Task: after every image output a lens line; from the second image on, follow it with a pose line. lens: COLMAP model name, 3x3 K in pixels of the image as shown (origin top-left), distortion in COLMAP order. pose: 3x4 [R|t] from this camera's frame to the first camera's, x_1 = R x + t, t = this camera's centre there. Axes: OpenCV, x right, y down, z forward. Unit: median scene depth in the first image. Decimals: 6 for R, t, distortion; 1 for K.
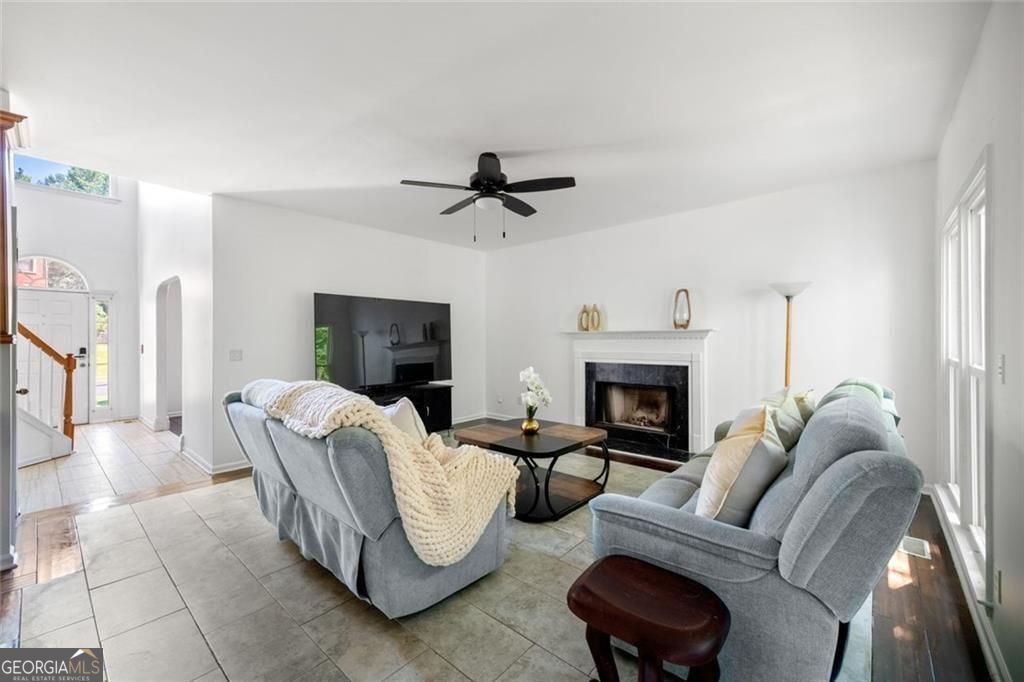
lens RADIAL K [[413.0, 0, 503.5], [0, 413.0, 339.0], [0, 0, 1]] dist [0.003349, -0.000545]
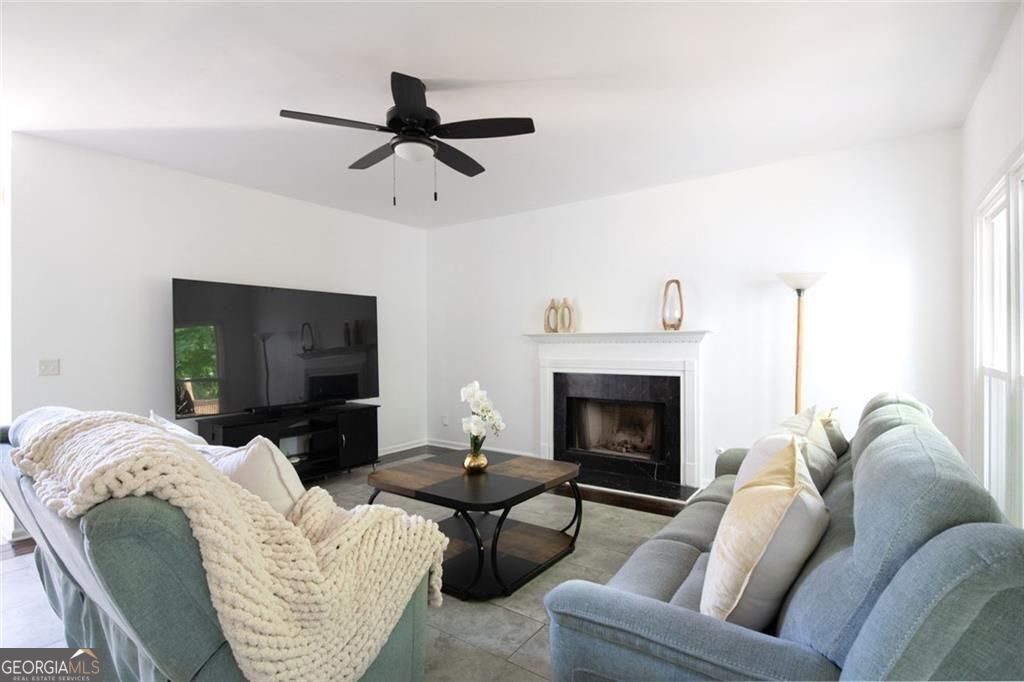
lens RADIAL K [[499.6, 0, 515.3], [0, 499.6, 347.1], [0, 0, 1]] dist [-0.025126, 0.000970]
pose [[0.993901, -0.002701, 0.110246, 0.043628], [0.001792, 0.999964, 0.008344, 0.000102], [-0.110265, -0.008096, 0.993869, 0.135341]]
